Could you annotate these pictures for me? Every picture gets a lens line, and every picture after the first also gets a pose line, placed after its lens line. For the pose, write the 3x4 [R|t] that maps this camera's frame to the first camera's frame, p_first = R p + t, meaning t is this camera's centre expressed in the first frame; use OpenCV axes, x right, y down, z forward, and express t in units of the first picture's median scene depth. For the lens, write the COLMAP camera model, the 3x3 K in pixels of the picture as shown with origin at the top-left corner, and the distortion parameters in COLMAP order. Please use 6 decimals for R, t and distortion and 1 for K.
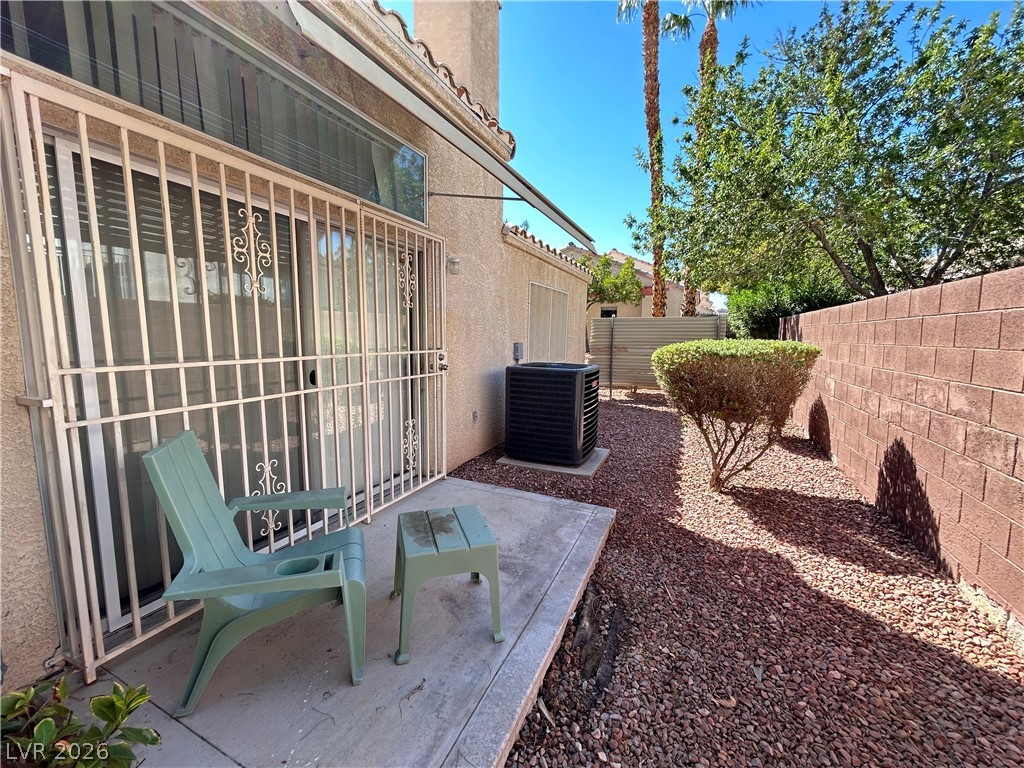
lens RADIAL K [[412.4, 0, 511.3], [0, 412.4, 383.5], [0, 0, 1]] dist [-0.003056, 0.001856]
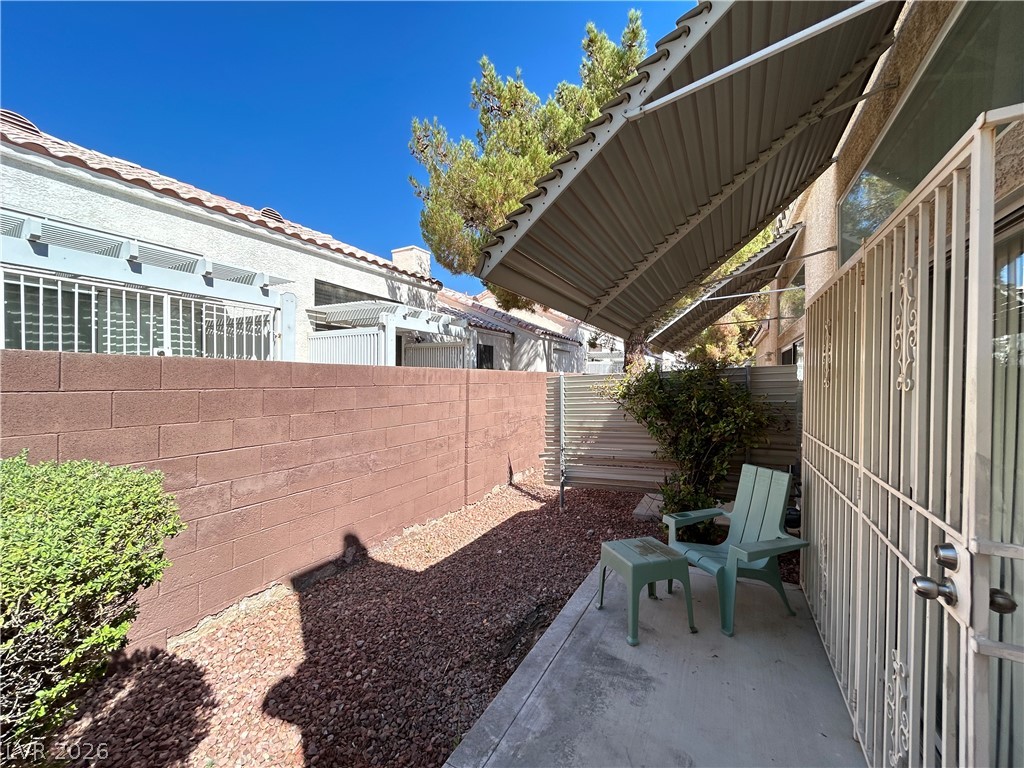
lens RADIAL K [[412.4, 0, 511.6], [0, 412.4, 385.3], [0, 0, 1]] dist [-0.003056, 0.001856]
pose [[-0.997988, -0.015198, 0.061547, 0.174529], [-0.007385, 0.992100, 0.125233, -0.322080], [-0.062964, 0.124527, -0.990216, 1.972038]]
